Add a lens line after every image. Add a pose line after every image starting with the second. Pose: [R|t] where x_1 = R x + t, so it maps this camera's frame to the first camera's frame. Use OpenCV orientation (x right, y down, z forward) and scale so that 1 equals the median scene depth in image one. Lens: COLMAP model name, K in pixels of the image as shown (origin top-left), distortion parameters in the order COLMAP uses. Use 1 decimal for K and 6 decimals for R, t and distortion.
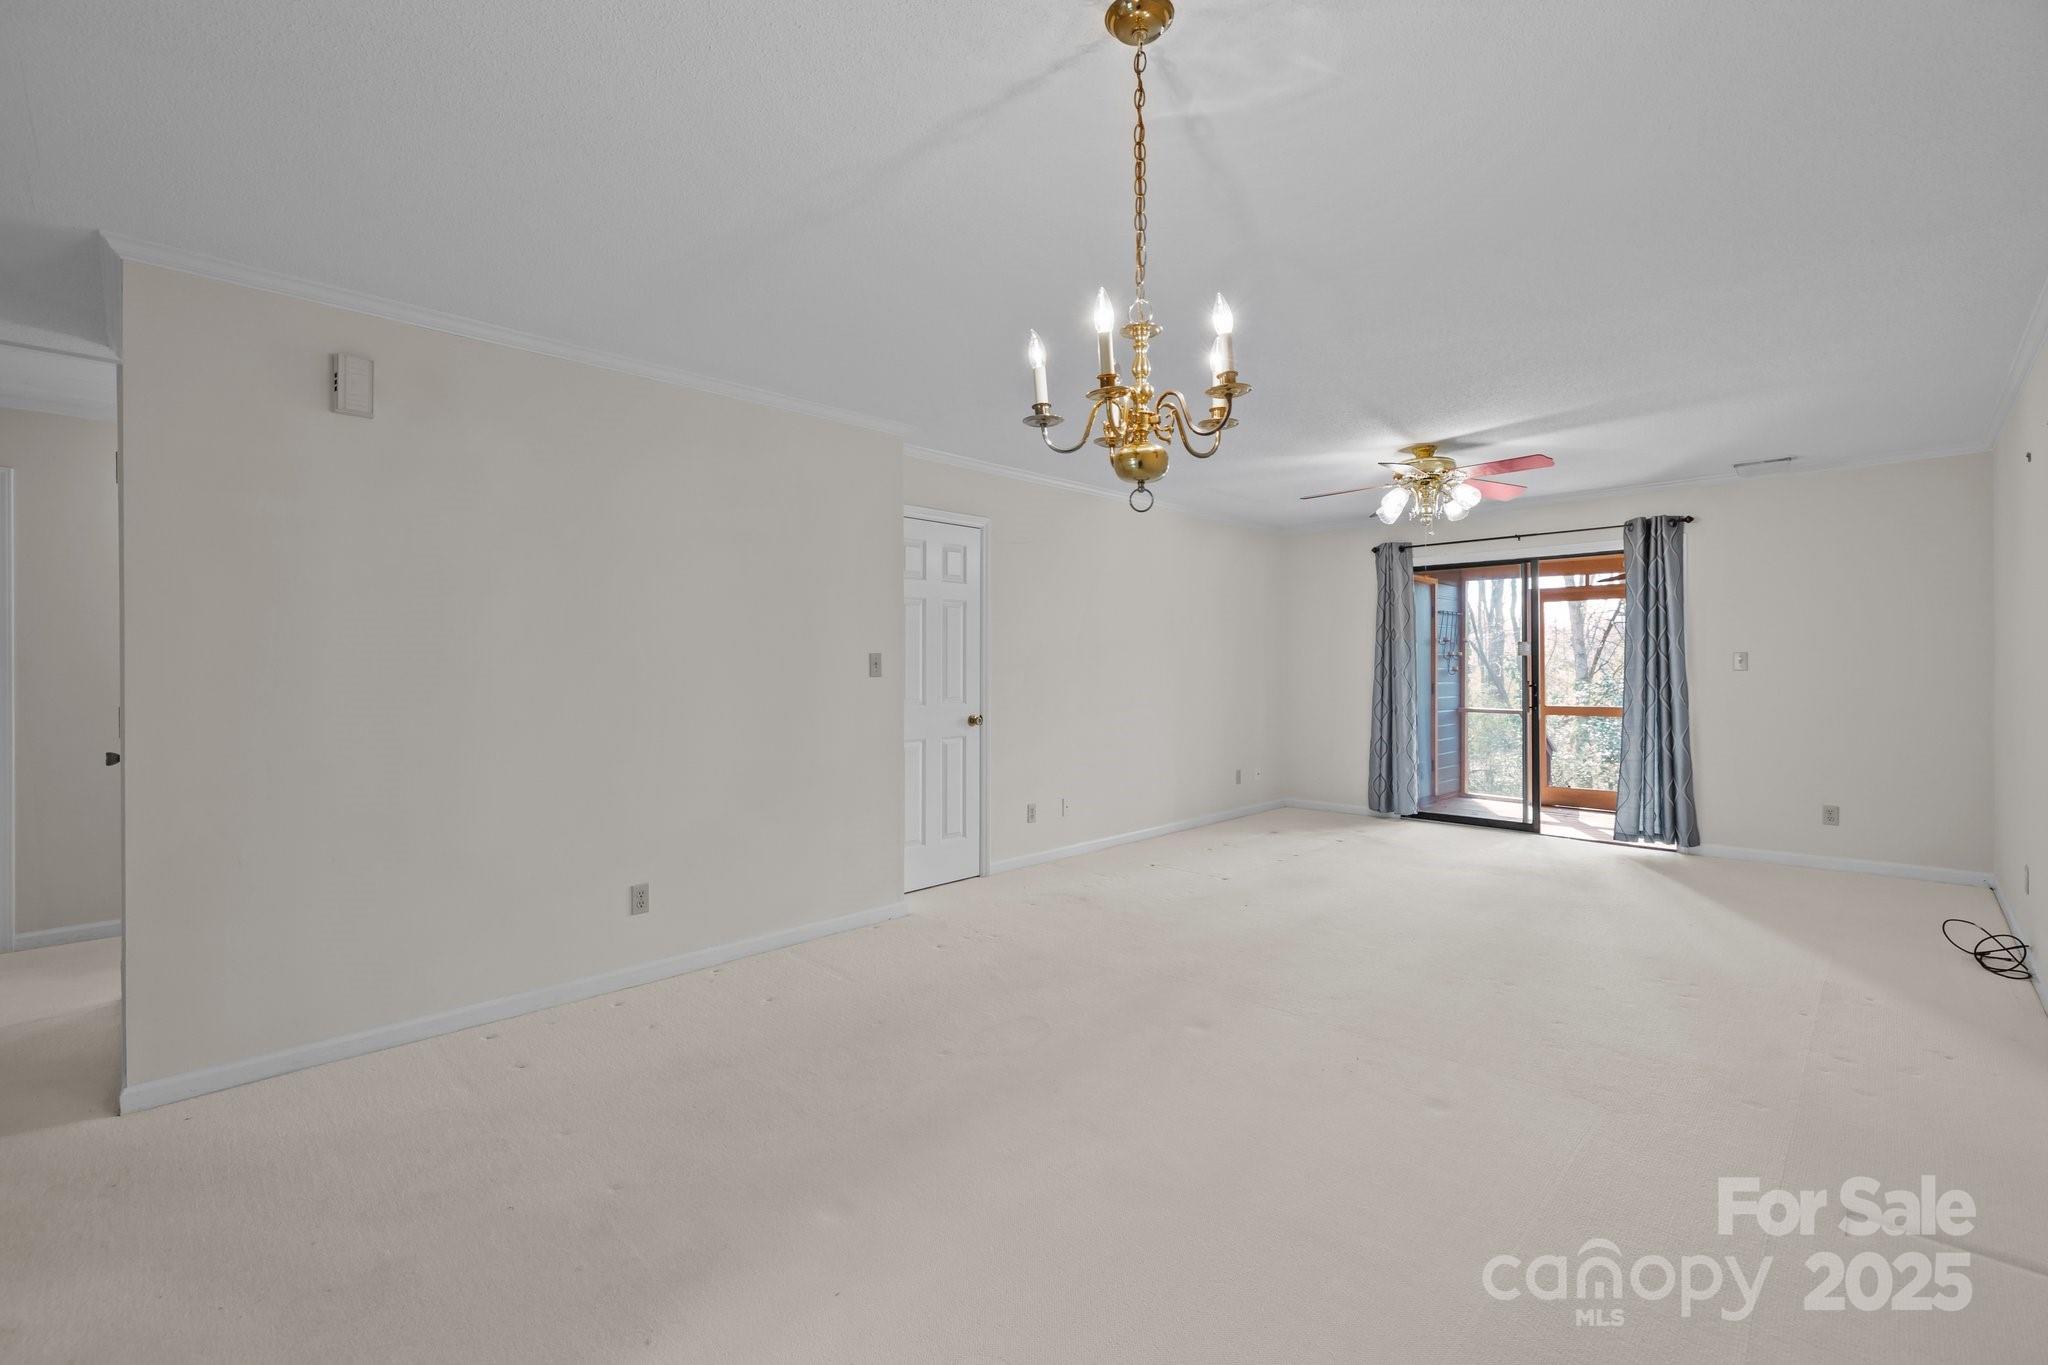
lens RADIAL K [[874.0, 0, 1021.7], [0, 874.0, 671.5], [0, 0, 1]] dist [0.000287, 0.000462]
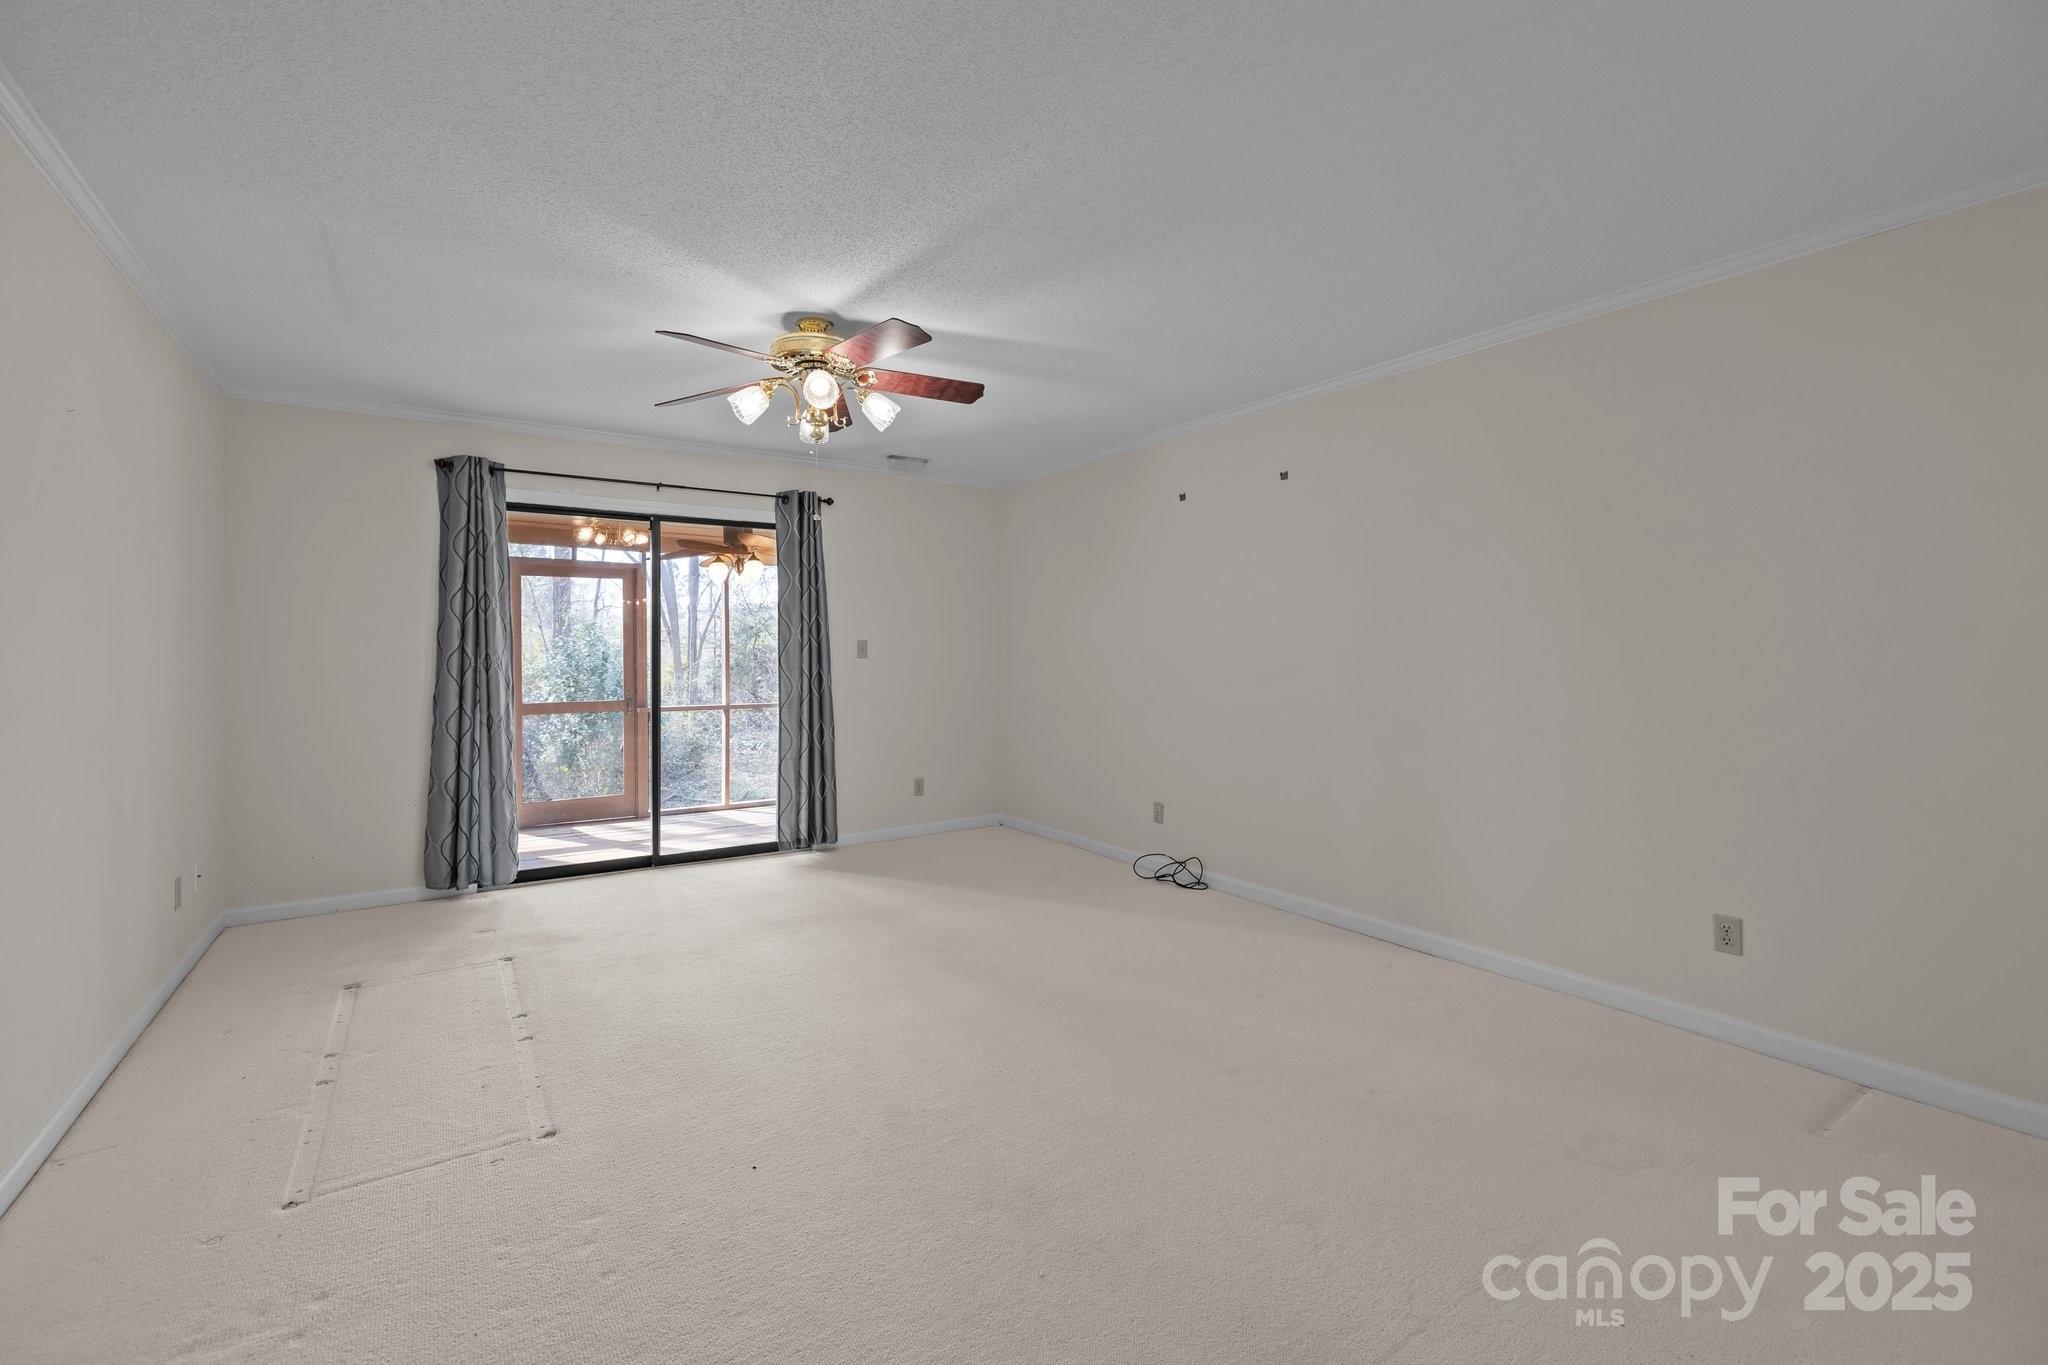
lens RADIAL K [[874.0, 0, 1018.8], [0, 874.0, 670.0], [0, 0, 1]] dist [0.000287, 0.000462]
pose [[0.218941, -0.015165, 0.975620, -0.107418], [0.006466, 0.999880, 0.014091, -0.000834], [-0.975717, 0.003223, 0.219012, 0.485727]]
